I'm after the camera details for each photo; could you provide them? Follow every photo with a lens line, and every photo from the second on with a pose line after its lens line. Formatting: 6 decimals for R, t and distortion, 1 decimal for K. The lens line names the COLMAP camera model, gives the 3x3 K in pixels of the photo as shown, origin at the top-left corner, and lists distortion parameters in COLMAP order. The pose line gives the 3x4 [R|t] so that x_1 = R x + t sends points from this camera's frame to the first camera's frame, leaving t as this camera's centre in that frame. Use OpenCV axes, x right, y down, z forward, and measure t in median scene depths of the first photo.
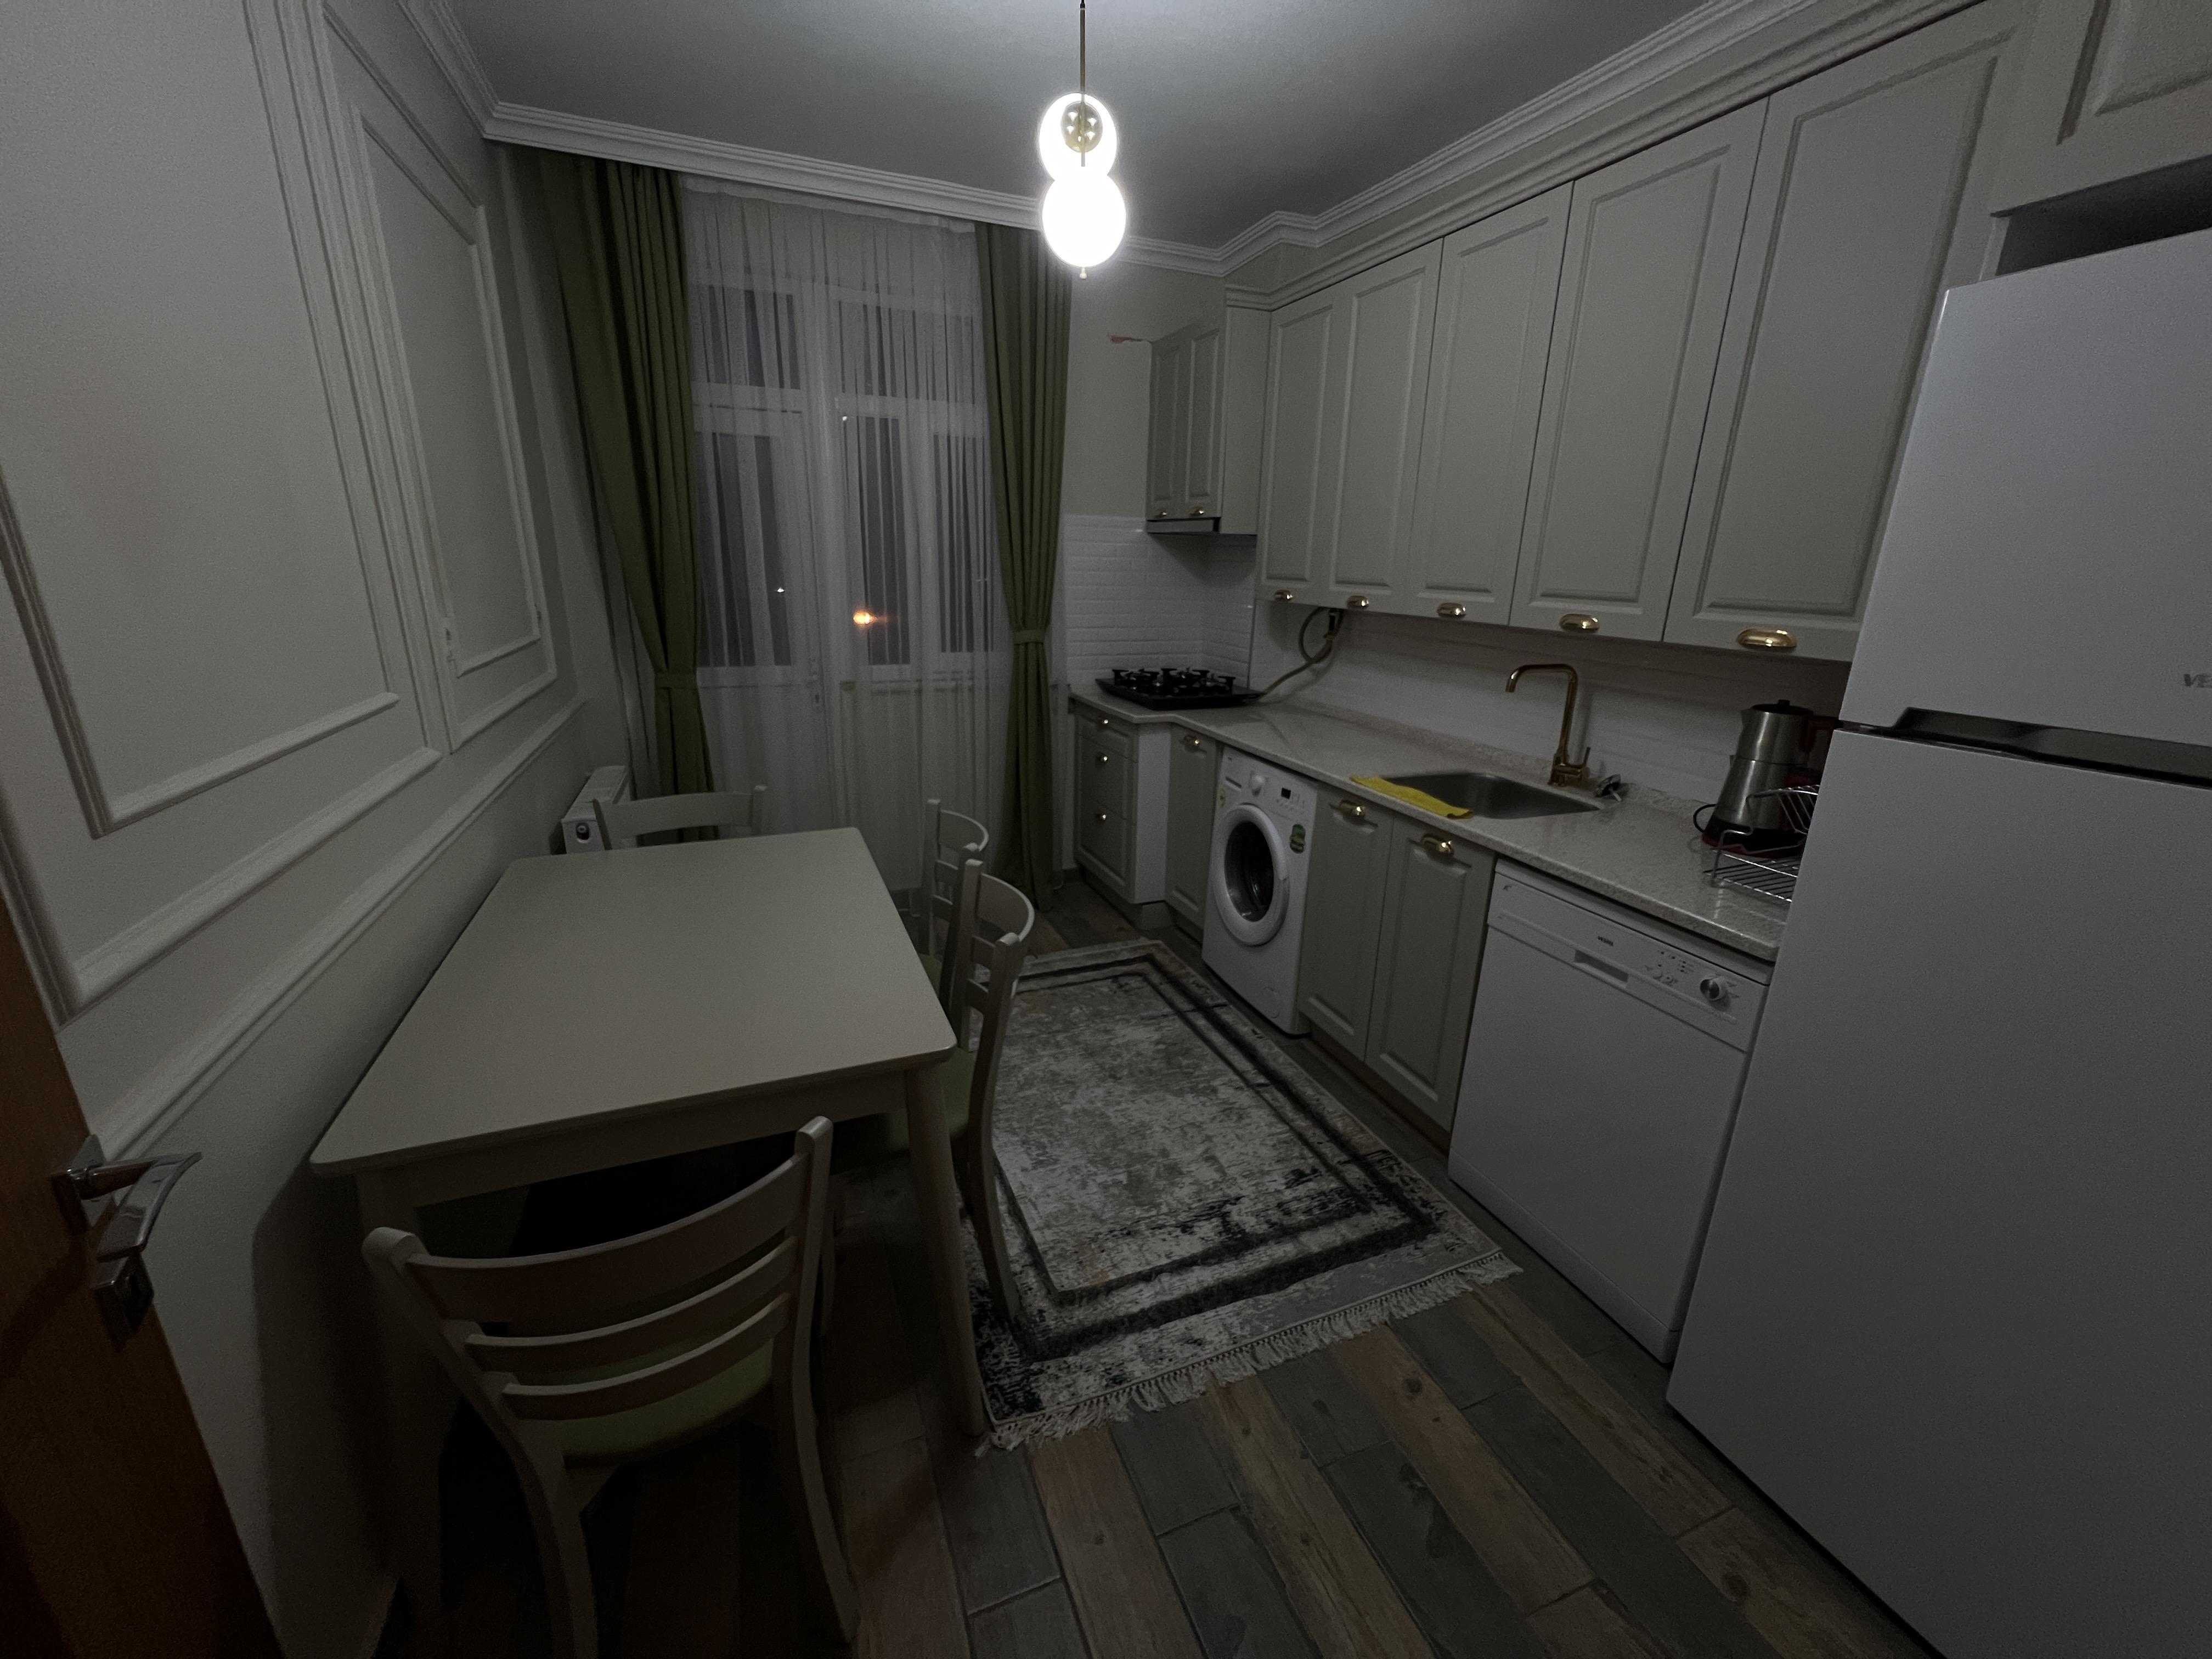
lens RADIAL K [[887.0, 0, 1096.1], [0, 887.0, 823.5], [0, 0, 1]] dist [-0.006120, 0.000931]
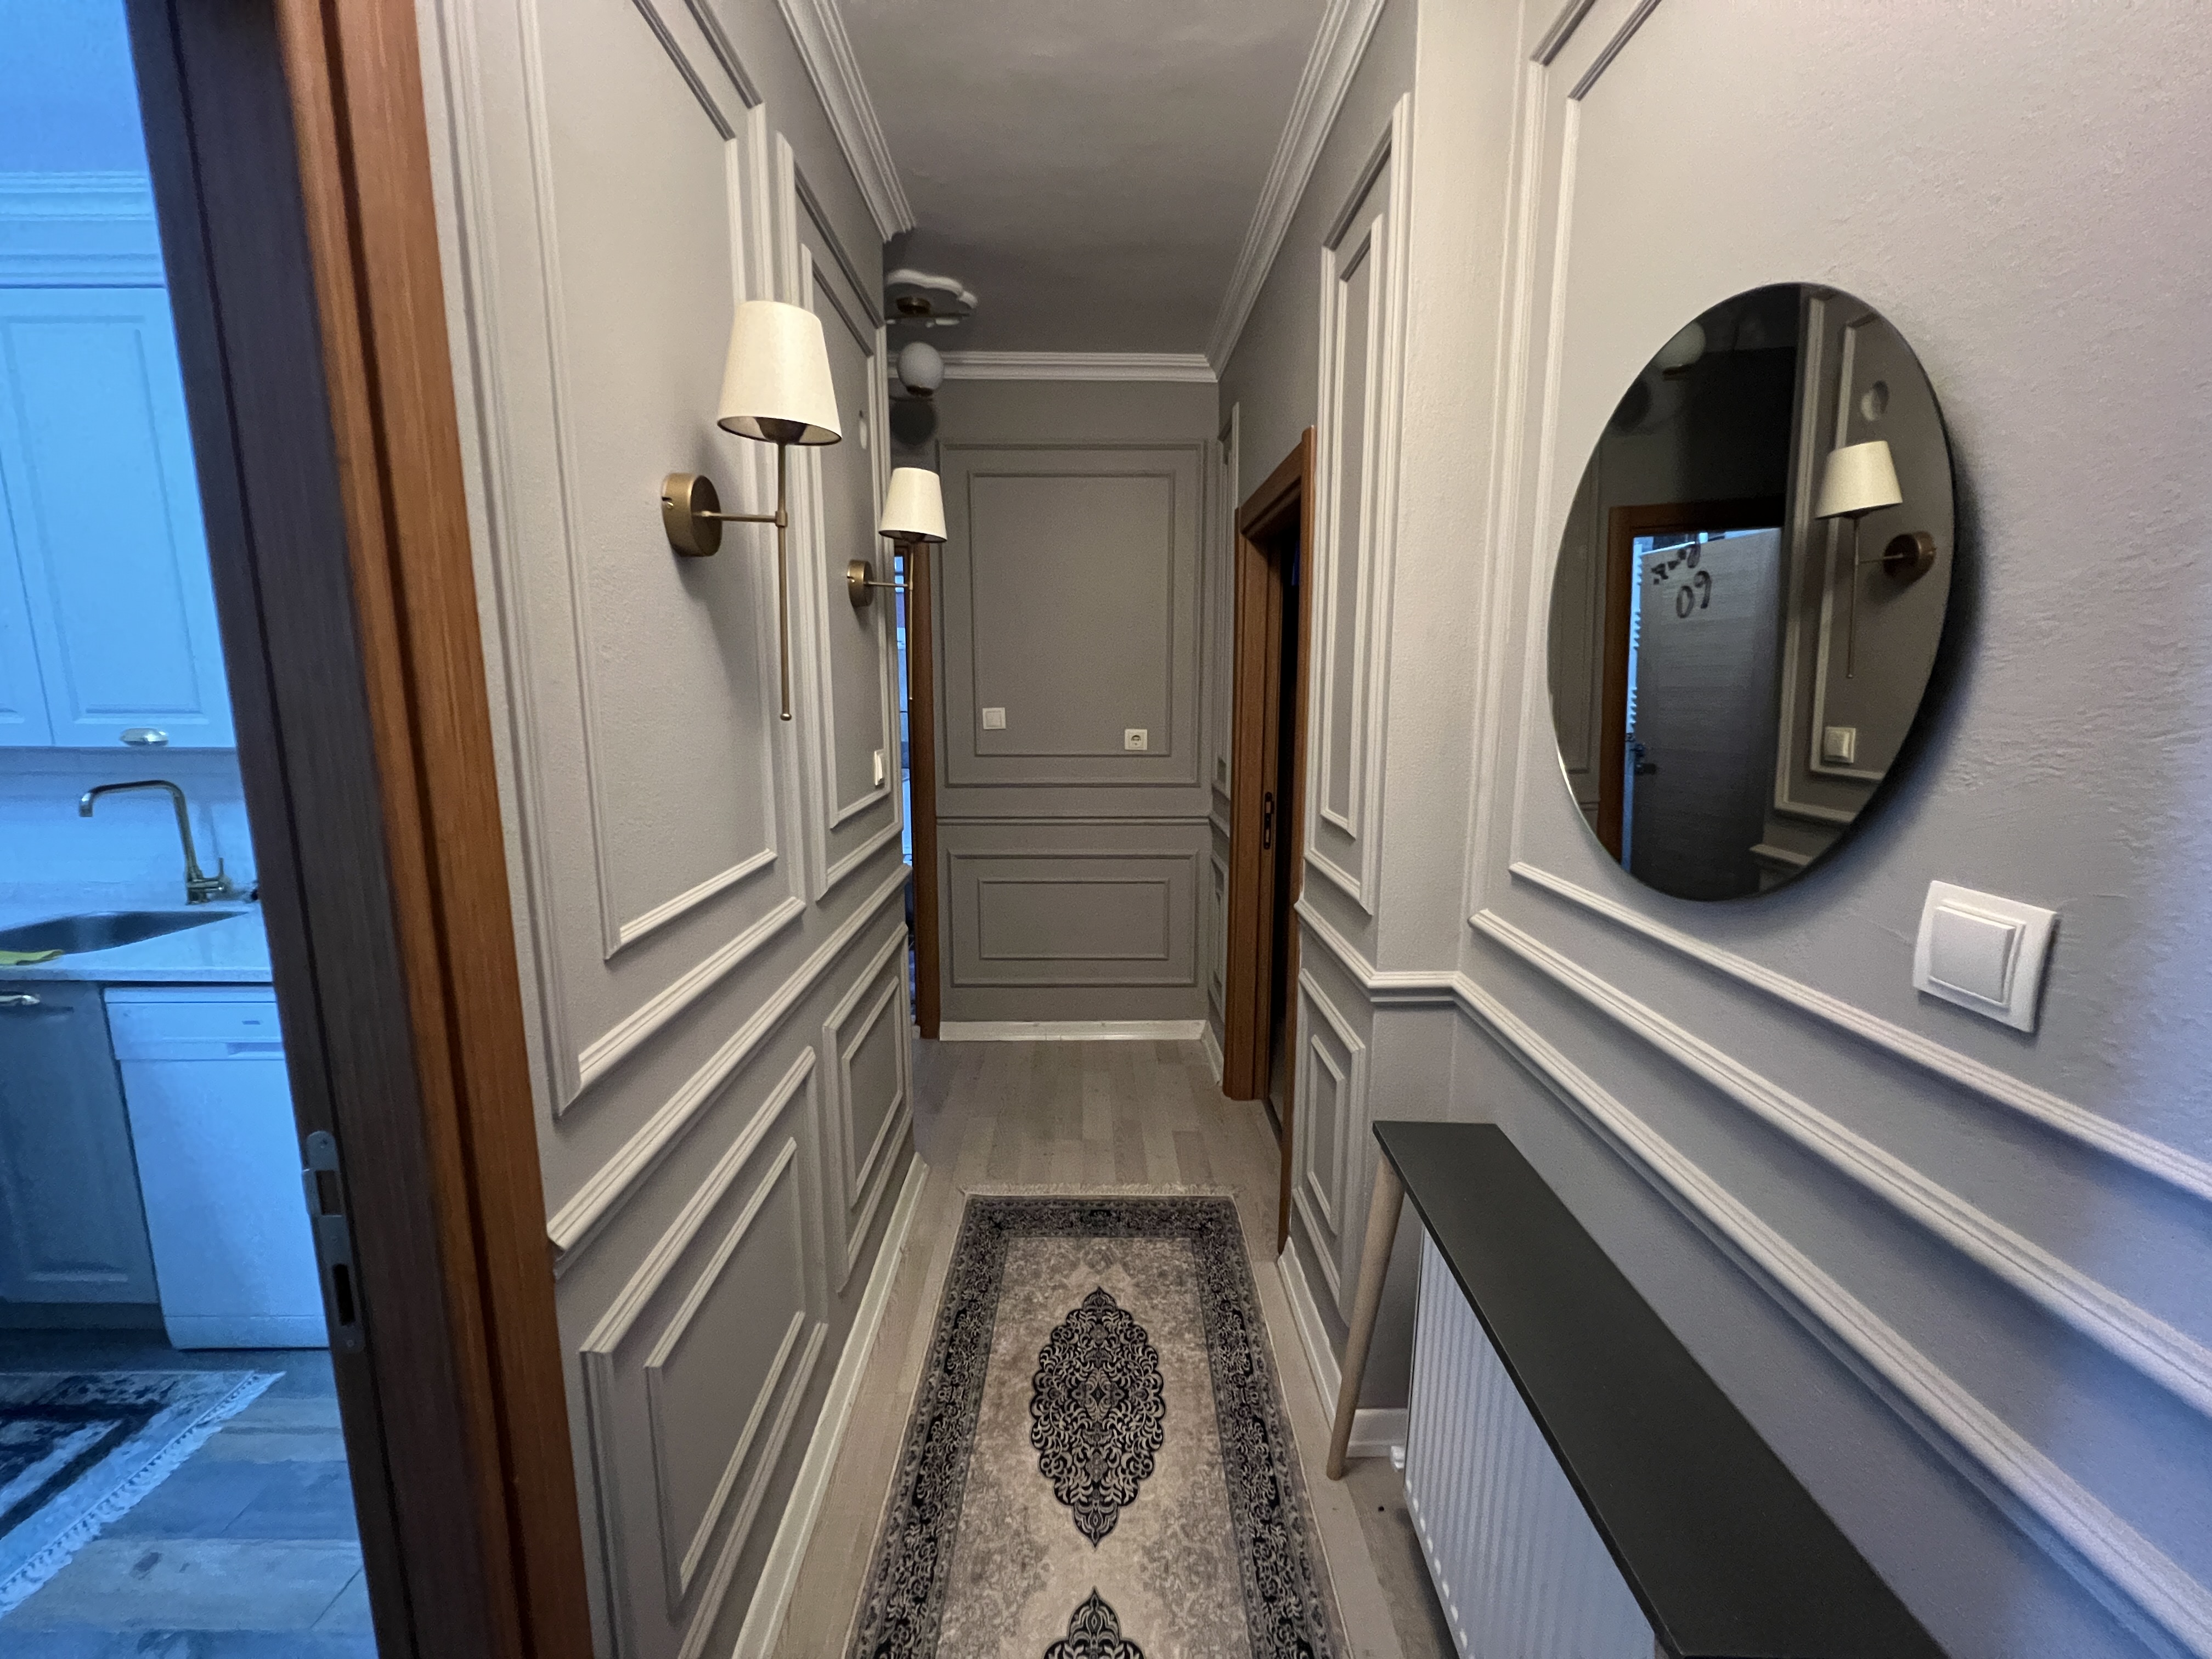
lens RADIAL K [[891.1, 0, 1101.5], [0, 891.1, 823.8], [0, 0, 1]] dist [-0.000585, 0.000693]
pose [[0.360012, -0.171387, 0.917070, 0.001600], [0.278278, 0.957962, 0.069786, 0.084481], [-0.890479, 0.230076, 0.392571, -0.286287]]
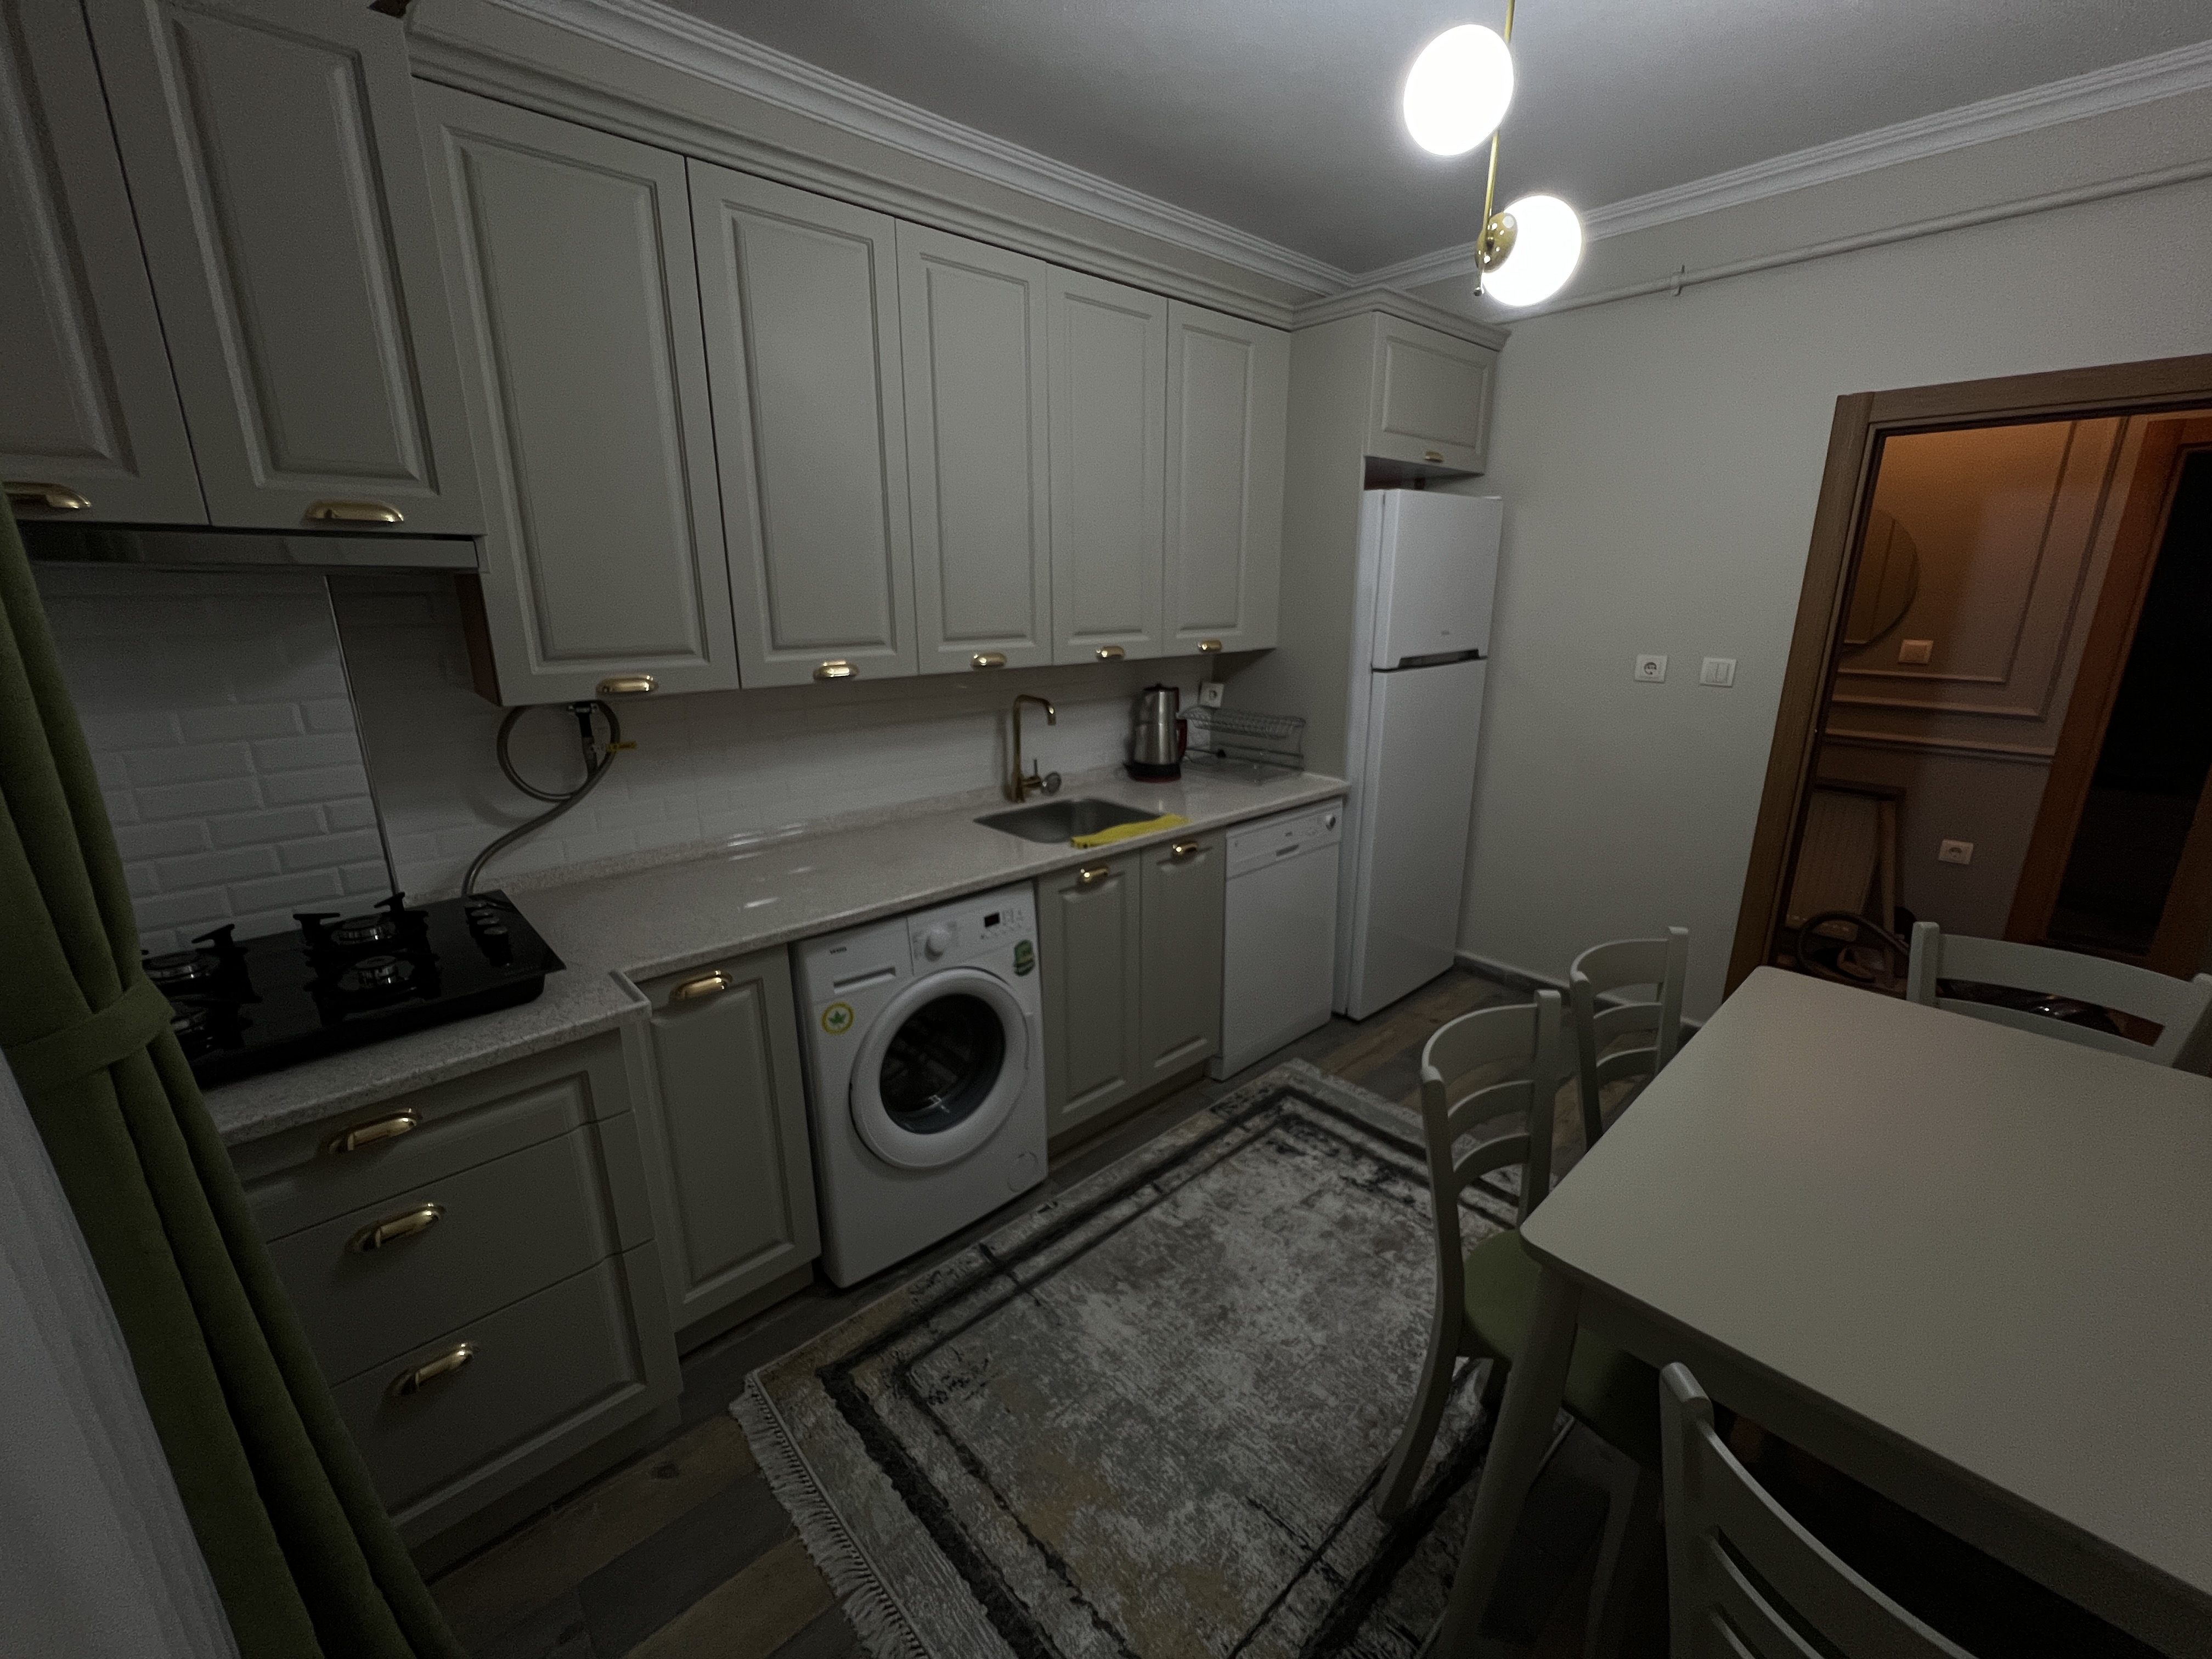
lens RADIAL K [[887.0, 0, 1114.0], [0, 887.0, 834.3], [0, 0, 1]] dist [-0.006120, 0.000931]
pose [[-0.357667, -0.266613, 0.894981, -0.560438], [0.271016, 0.887497, 0.372692, -0.411782], [-0.893658, 0.375854, -0.245172, 1.245950]]
